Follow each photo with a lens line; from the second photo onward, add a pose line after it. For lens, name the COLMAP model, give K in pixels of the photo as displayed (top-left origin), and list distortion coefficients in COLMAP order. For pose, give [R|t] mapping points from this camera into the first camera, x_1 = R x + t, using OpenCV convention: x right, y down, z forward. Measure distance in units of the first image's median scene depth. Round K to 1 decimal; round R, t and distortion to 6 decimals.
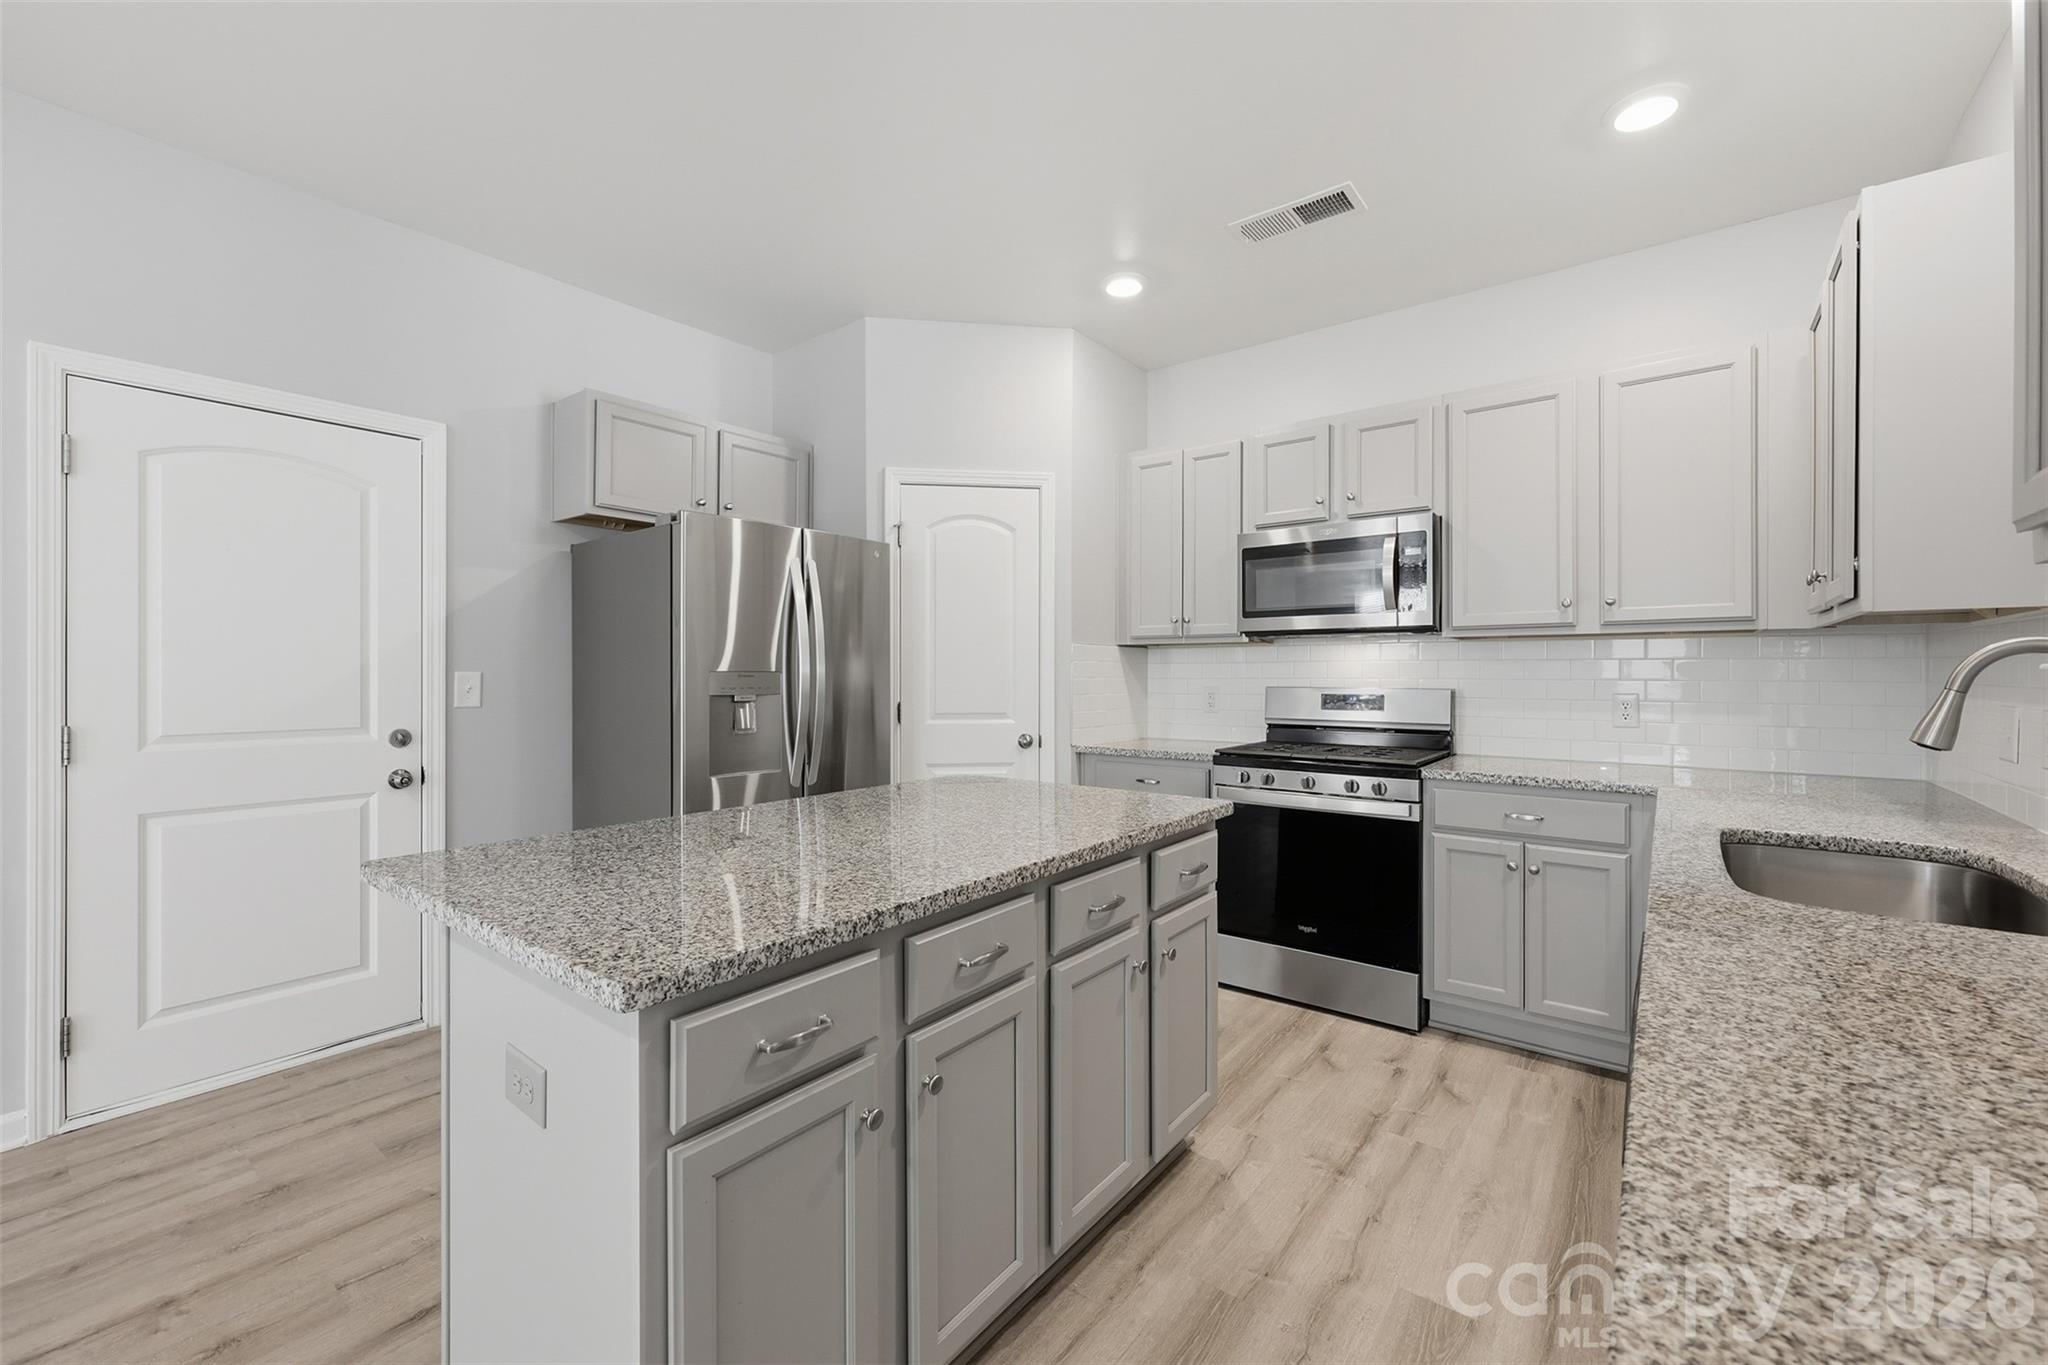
lens RADIAL K [[820.7, 0, 1026.8], [0, 820.7, 675.0], [0, 0, 1]] dist [0.003094, 0.000228]
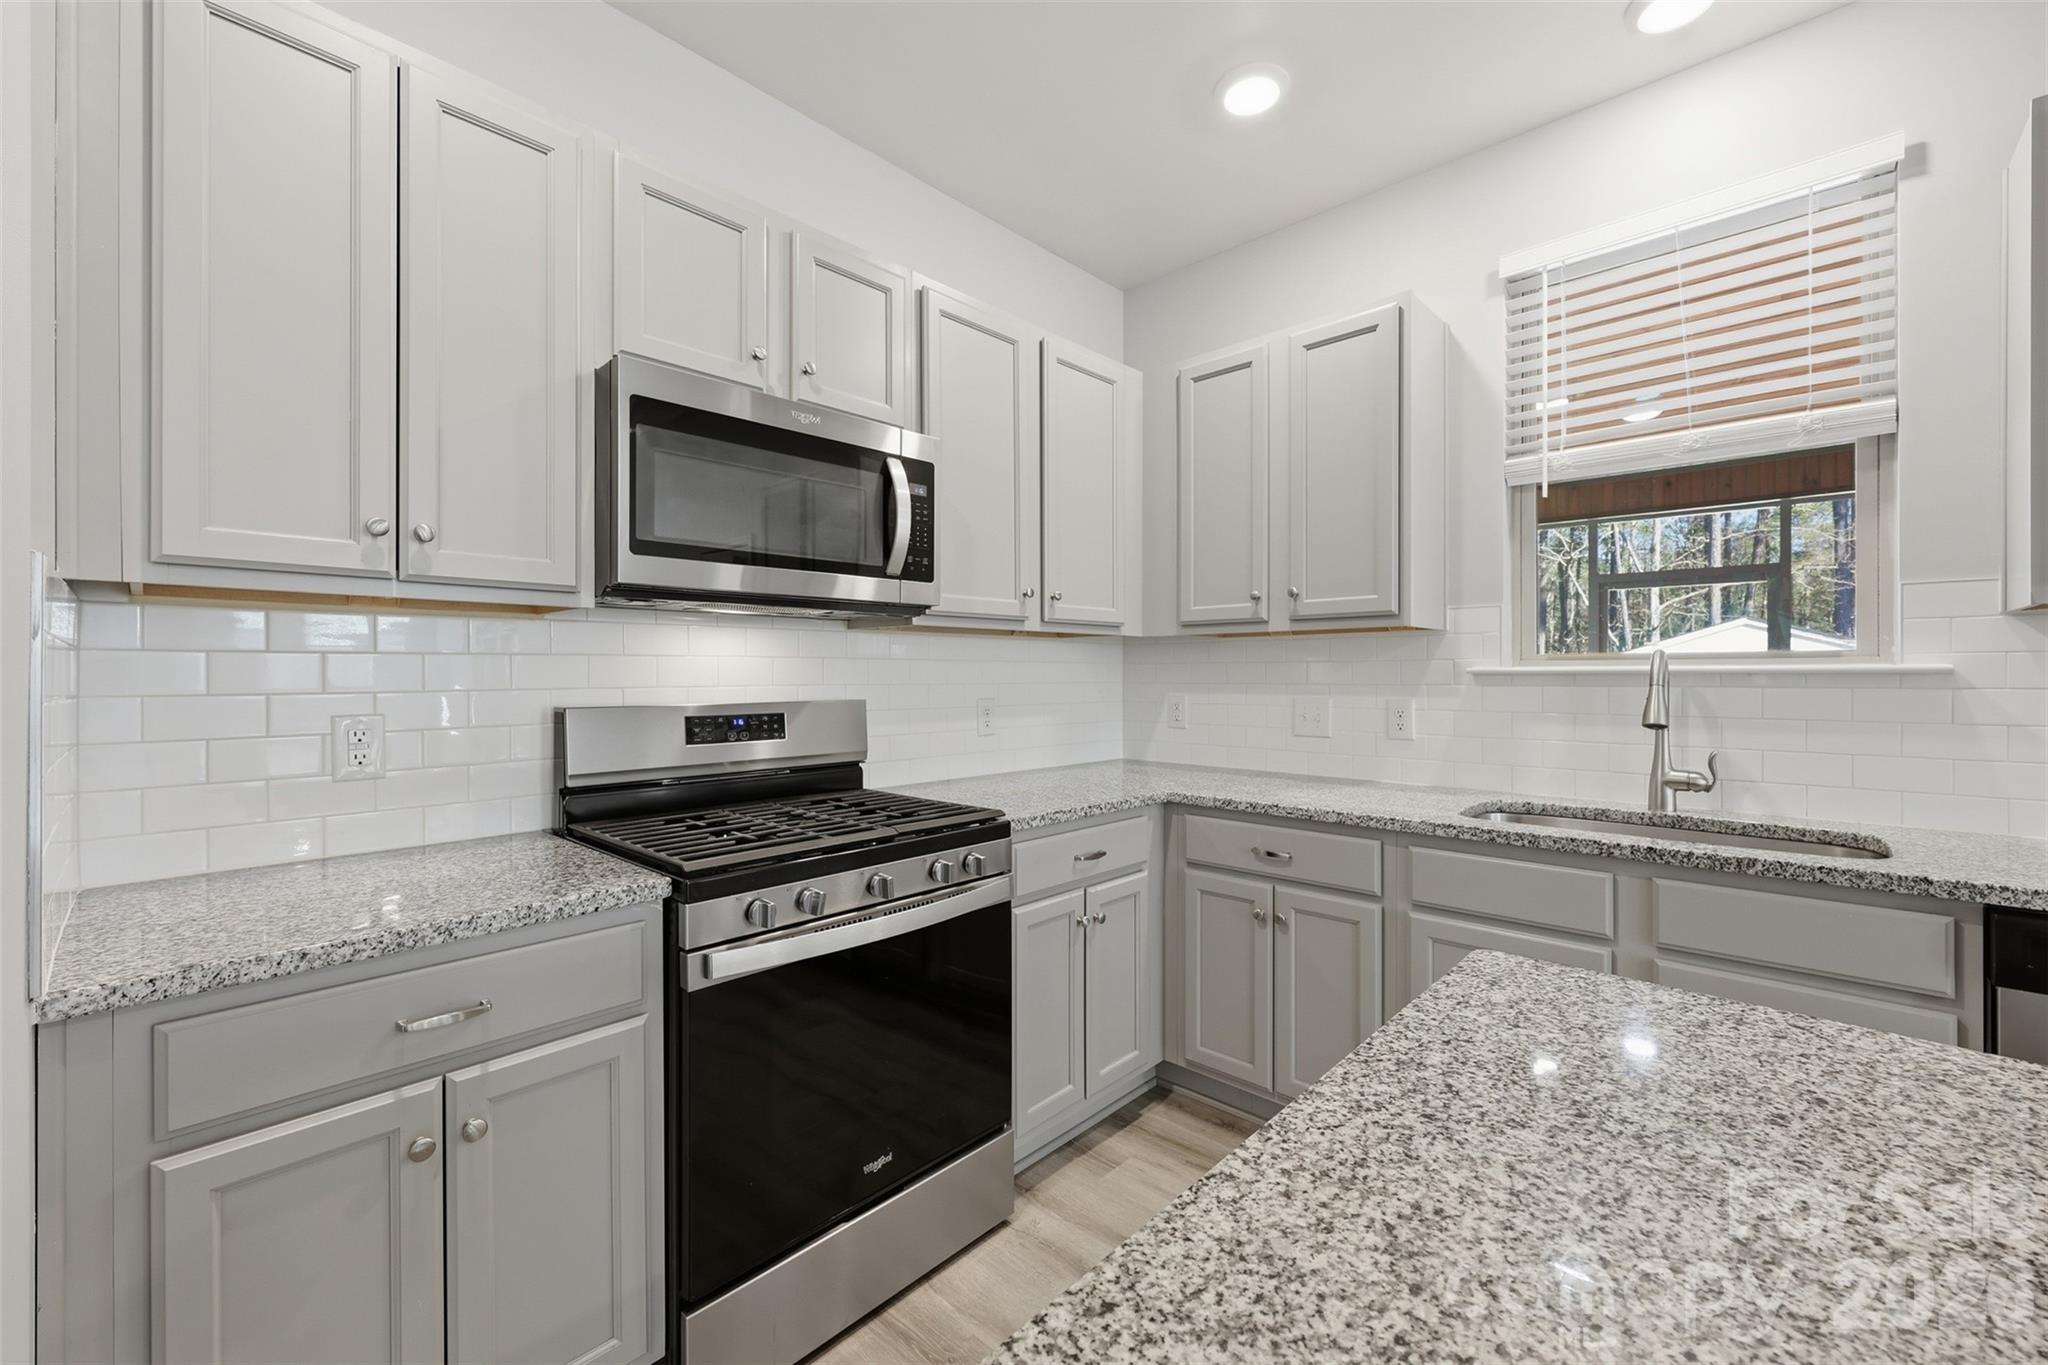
lens RADIAL K [[820.7, 0, 1026.8], [0, 820.7, 675.0], [0, 0, 1]] dist [0.003094, 0.000228]
pose [[0.095916, -0.000200, 0.995389, -0.176430], [0.004701, 0.999989, -0.000252, -0.003450], [-0.995378, 0.004703, 0.095916, 0.863575]]
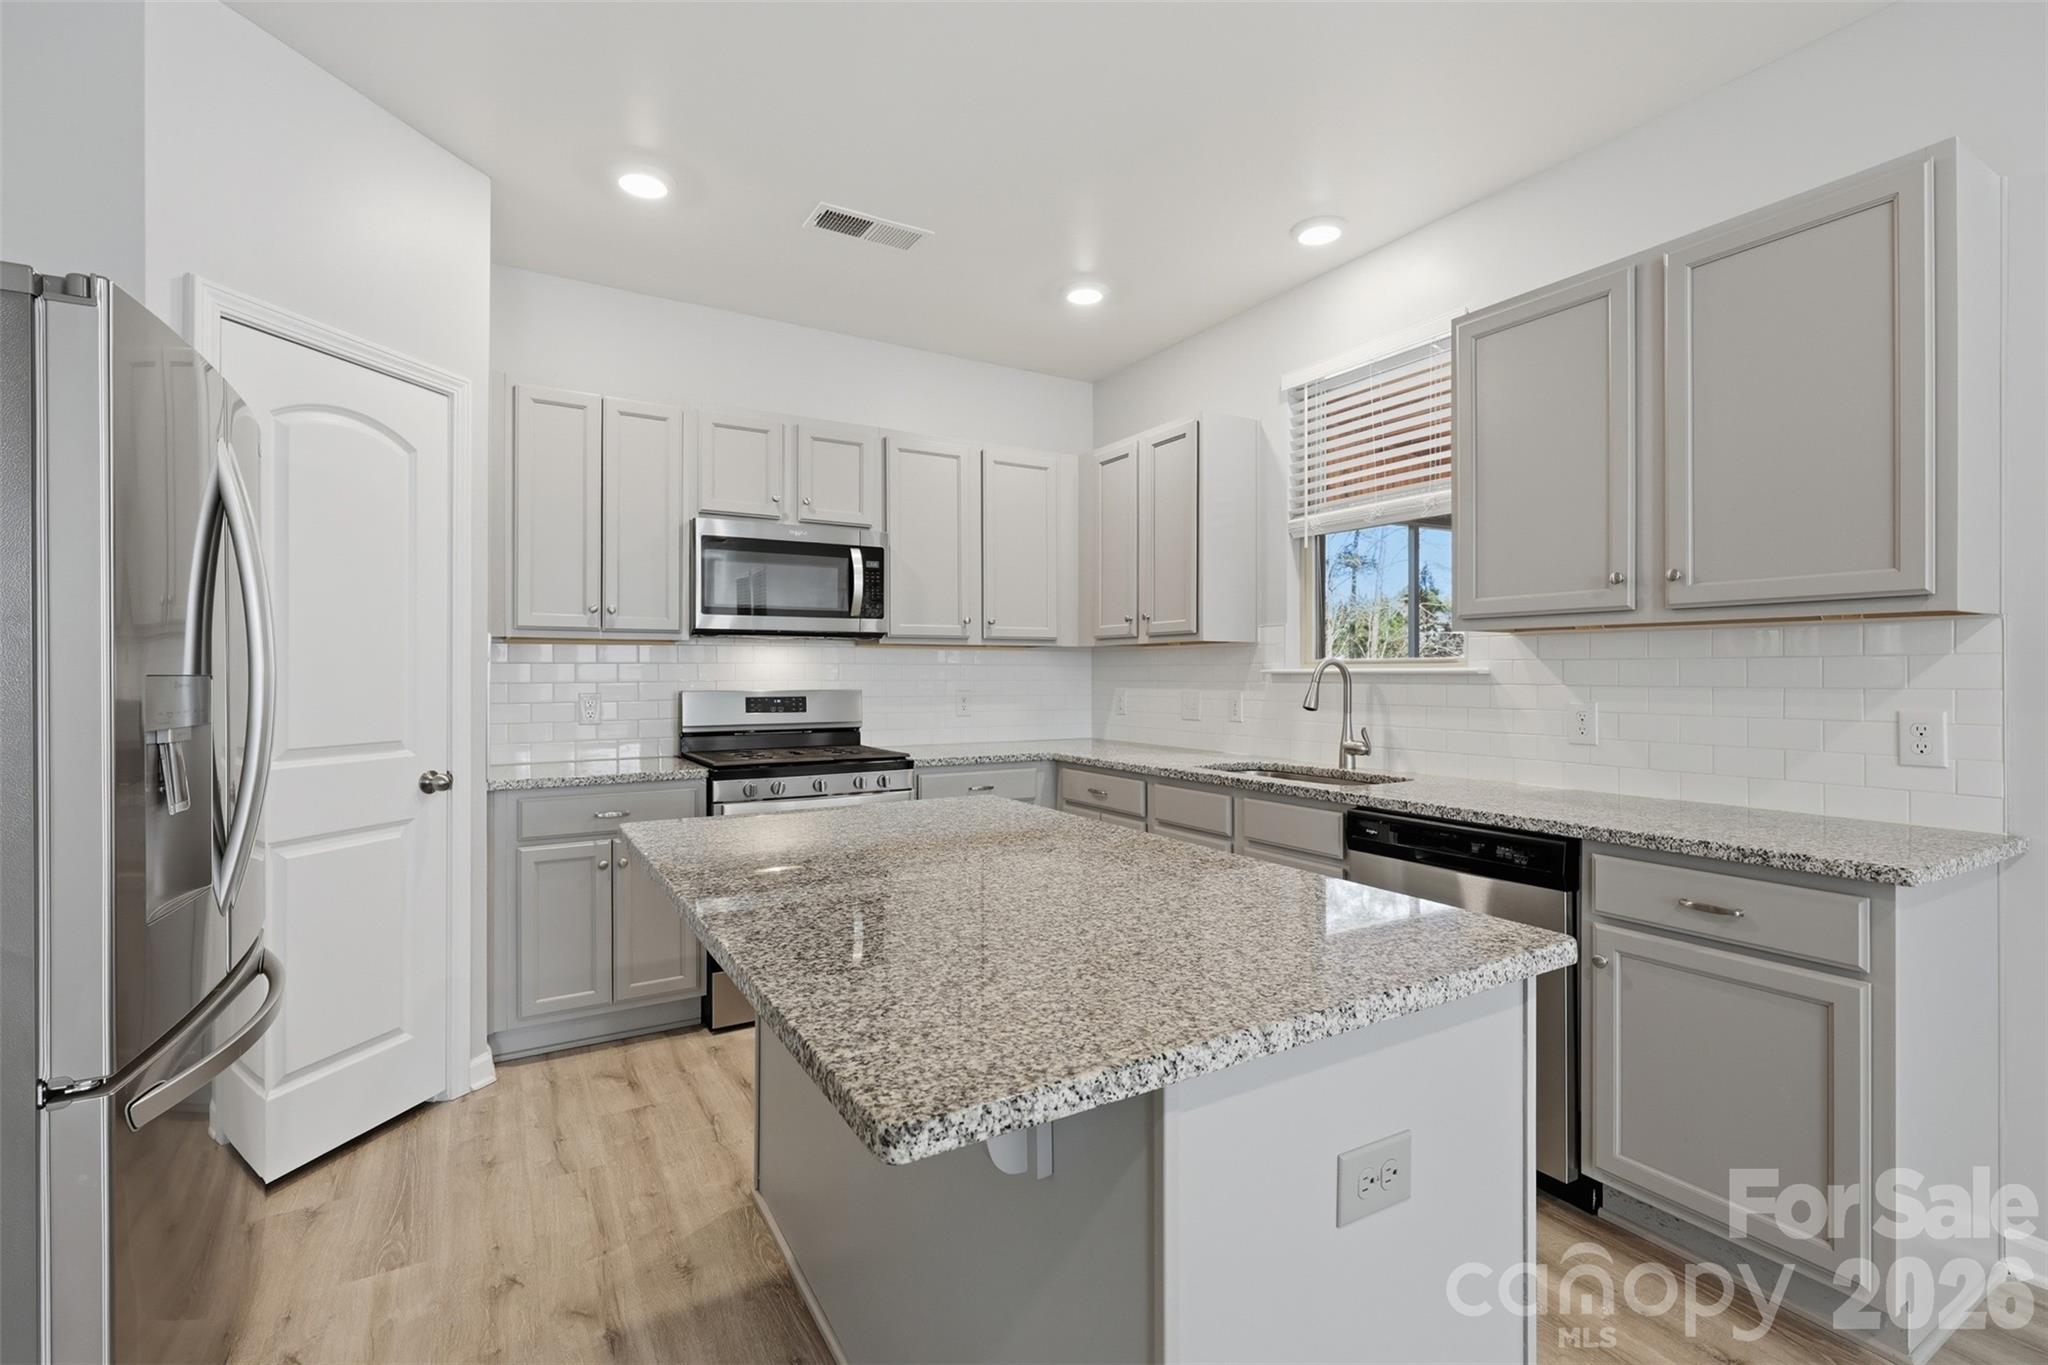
lens RADIAL K [[901.0, 0, 1025.6], [0, 901.0, 674.5], [0, 0, 1]] dist [-0.000842, -0.000336]
pose [[0.361868, -0.000012, 0.932229, -0.592801], [0.002971, 0.999995, -0.001141, -0.001542], [-0.932225, 0.003182, 0.361866, 0.375979]]
